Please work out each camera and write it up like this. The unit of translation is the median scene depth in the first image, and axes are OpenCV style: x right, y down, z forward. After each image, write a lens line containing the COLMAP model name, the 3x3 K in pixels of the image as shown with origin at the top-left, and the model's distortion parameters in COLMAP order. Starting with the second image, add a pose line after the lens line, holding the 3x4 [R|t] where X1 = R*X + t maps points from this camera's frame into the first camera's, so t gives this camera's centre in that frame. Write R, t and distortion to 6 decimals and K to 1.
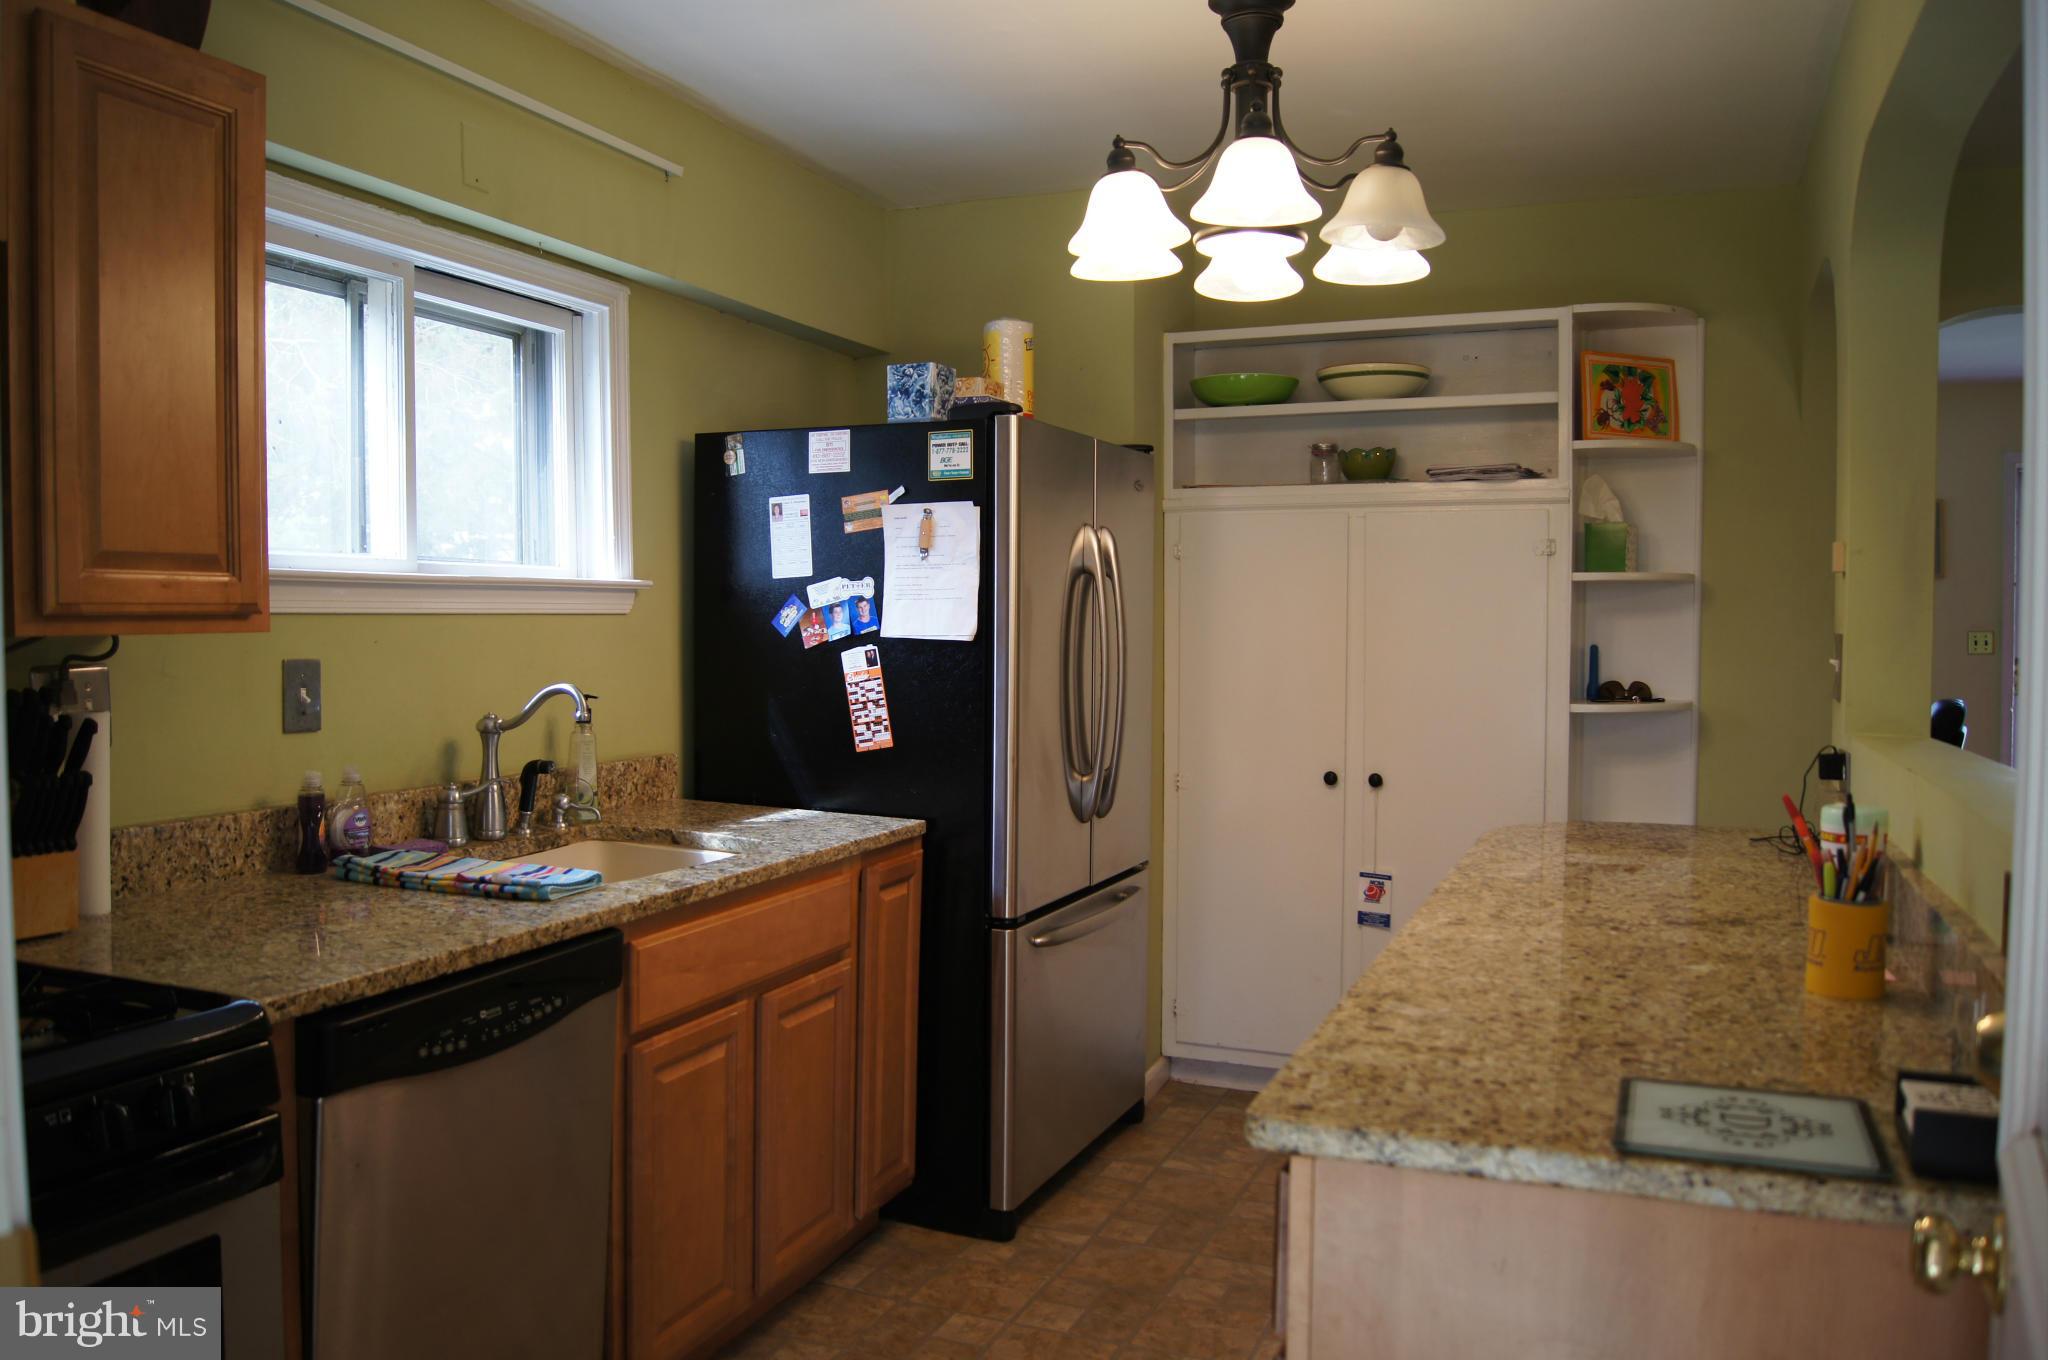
lens RADIAL K [[1567.4, 0, 1007.2], [0, 1567.4, 678.0], [0, 0, 1]] dist [-0.083834, 0.007826]
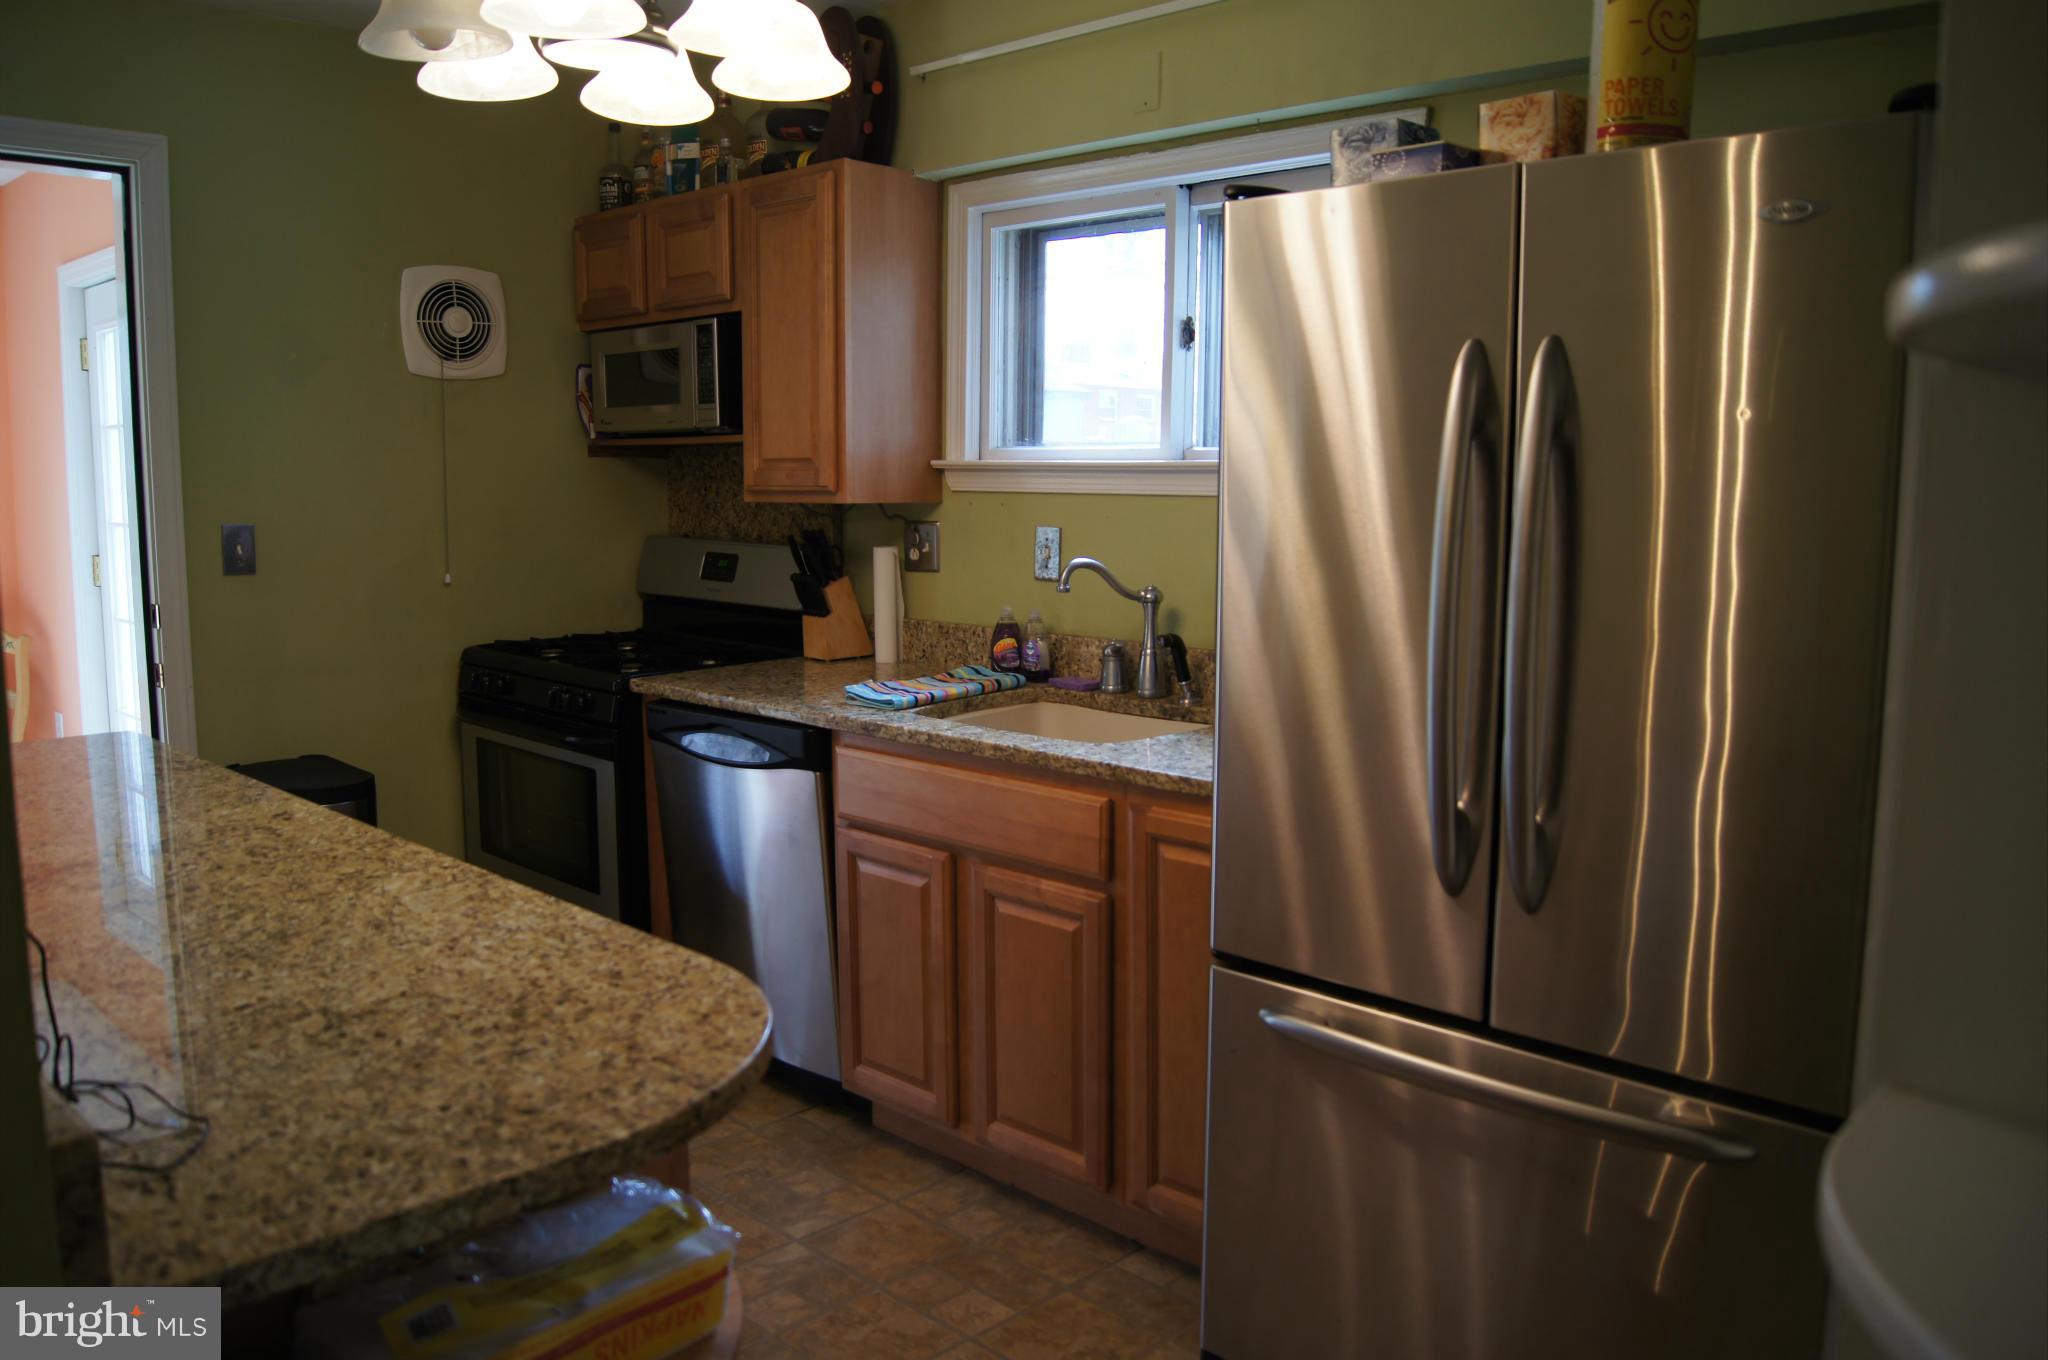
lens RADIAL K [[1567.4, 0, 1036.6], [0, 1567.4, 680.5], [0, 0, 1]] dist [-0.083834, 0.007826]
pose [[-0.355577, 0.117071, -0.927286, 0.702837], [-0.045525, 0.988777, 0.142291, -0.061957], [0.933538, 0.092810, -0.346257, 1.236498]]
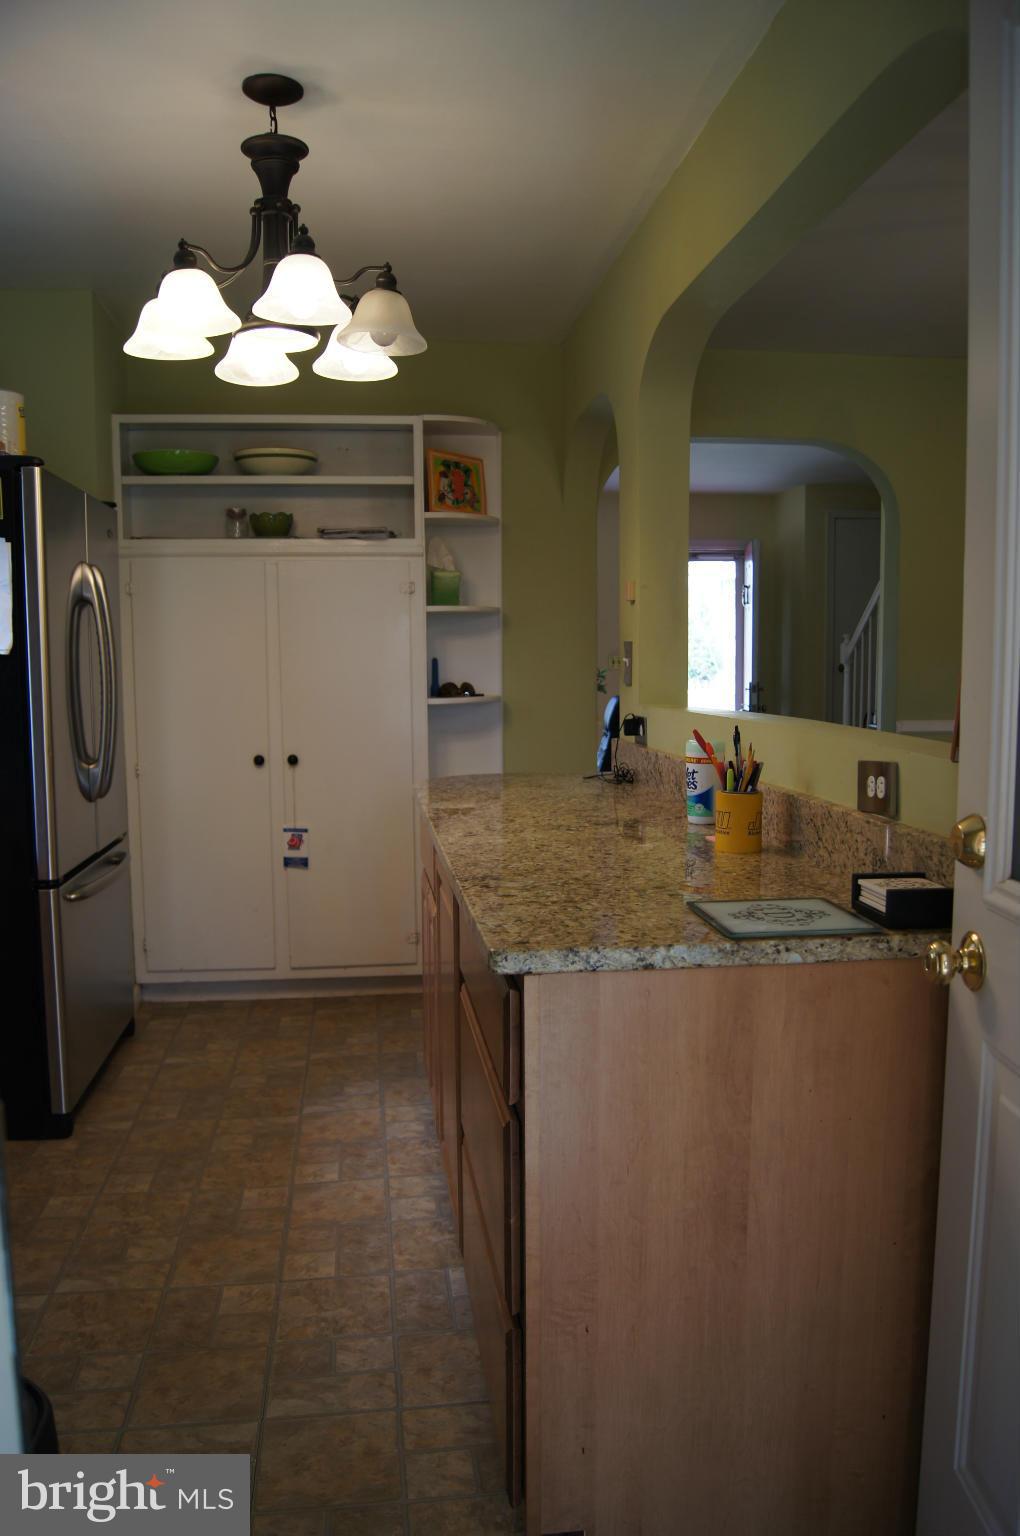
lens RADIAL K [[1175.6, 0, 502.6], [0, 1175.6, 783.5], [0, 0, 1]] dist [-0.083834, 0.007826]
pose [[0.865982, -0.061445, 0.496286, -0.151583], [0.028673, 0.996891, 0.073393, 0.022418], [-0.499253, -0.049328, 0.865051, 0.037474]]
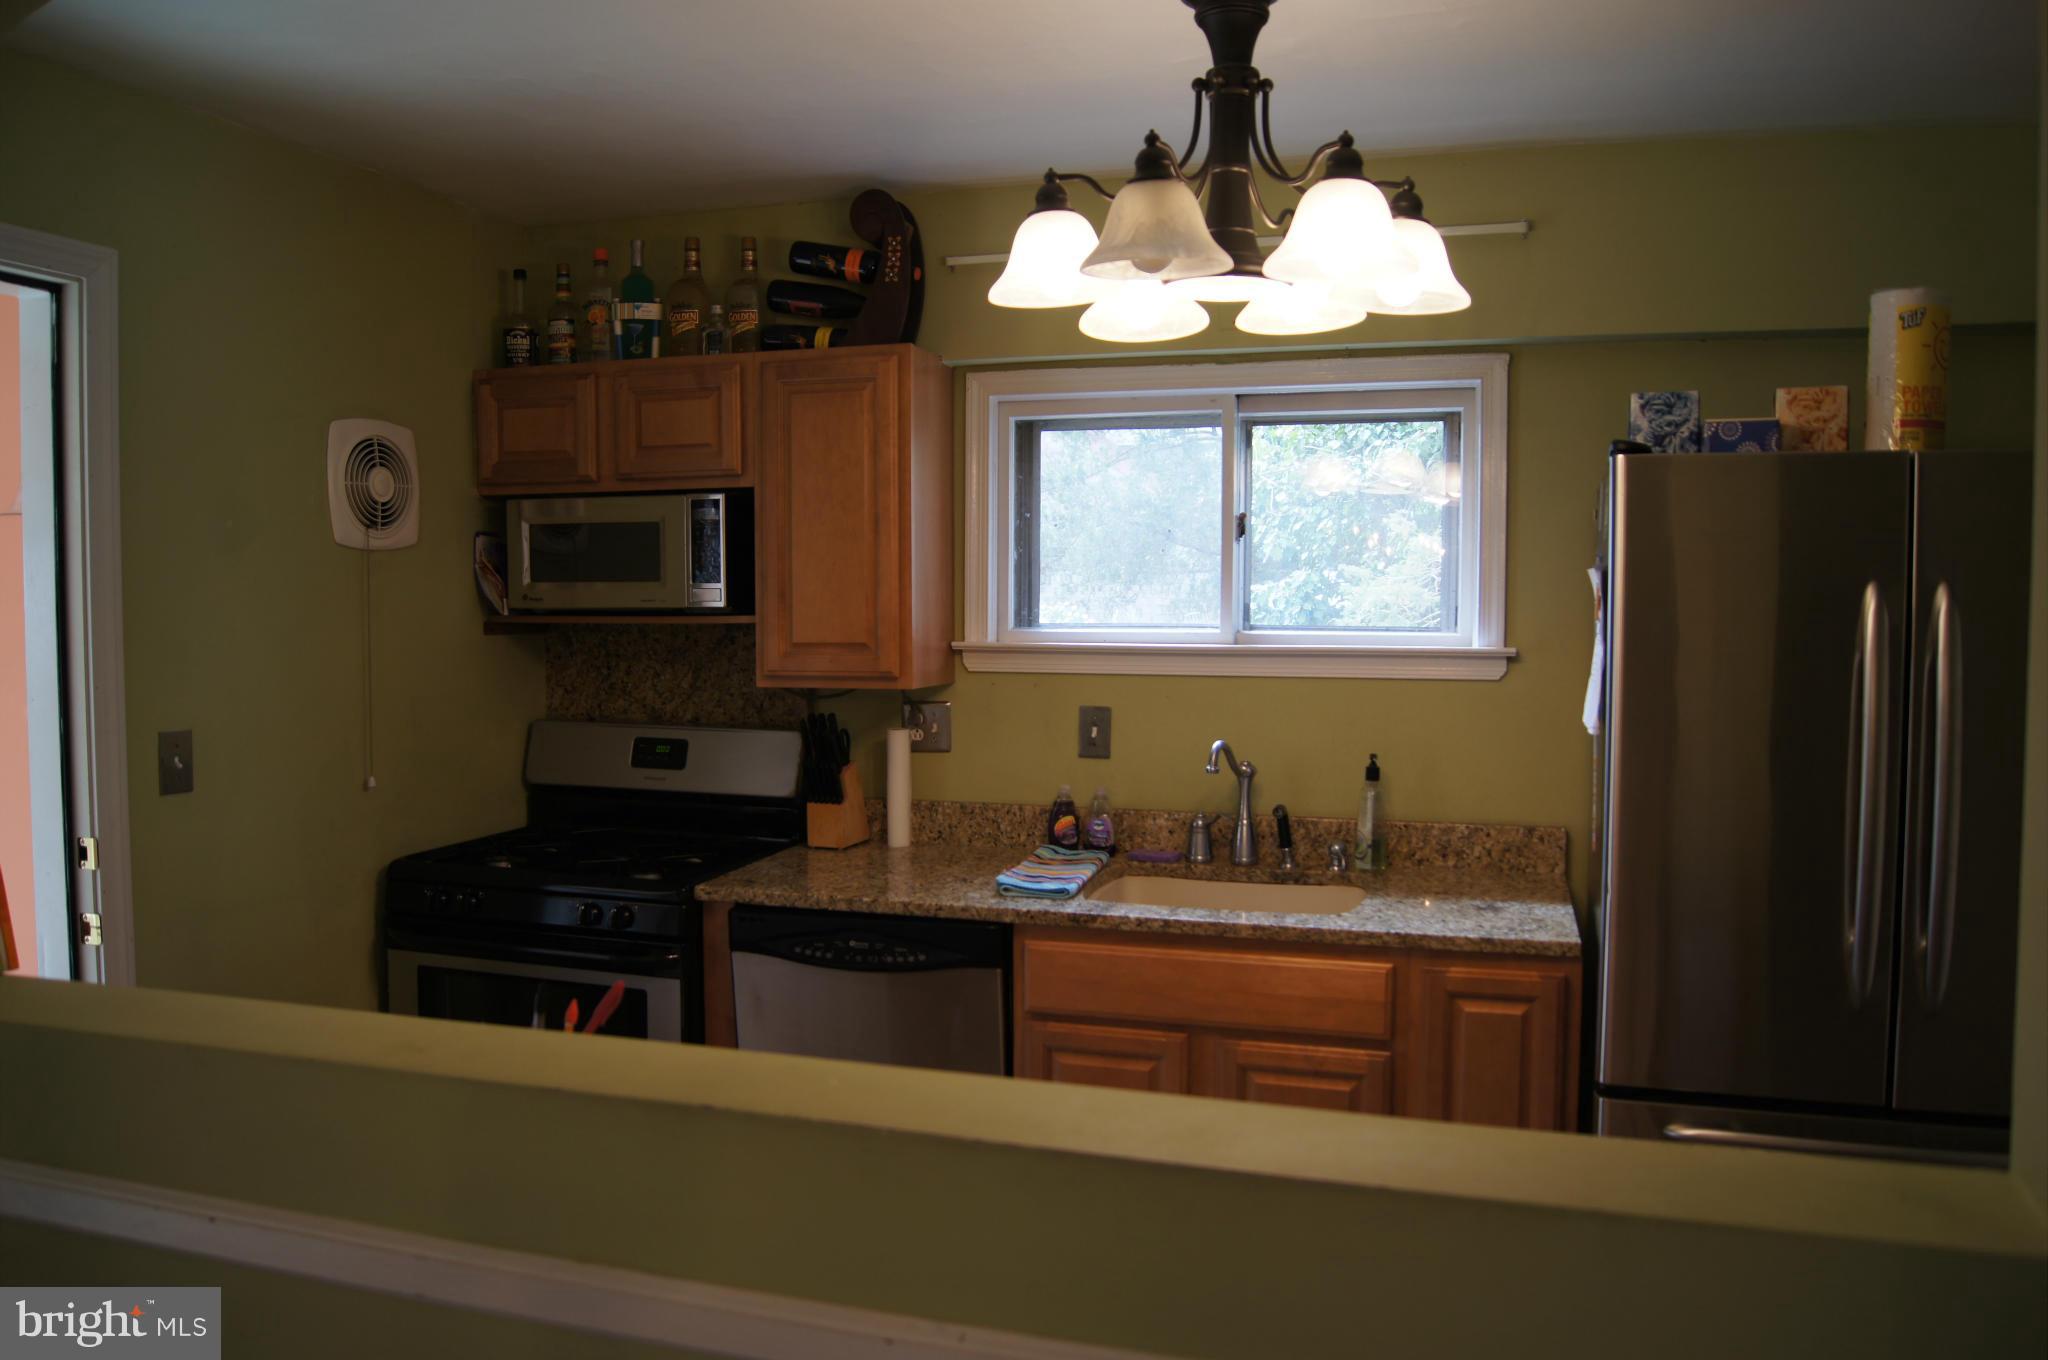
lens RADIAL K [[1567.4, 0, 1023.1], [0, 1567.4, 674.3], [0, 0, 1]] dist [-0.083834, 0.007826]
pose [[0.094059, 0.043192, -0.994629, 0.804499], [-0.042682, 0.998315, 0.039316, -0.079484], [0.994651, 0.038755, 0.095744, 0.664090]]
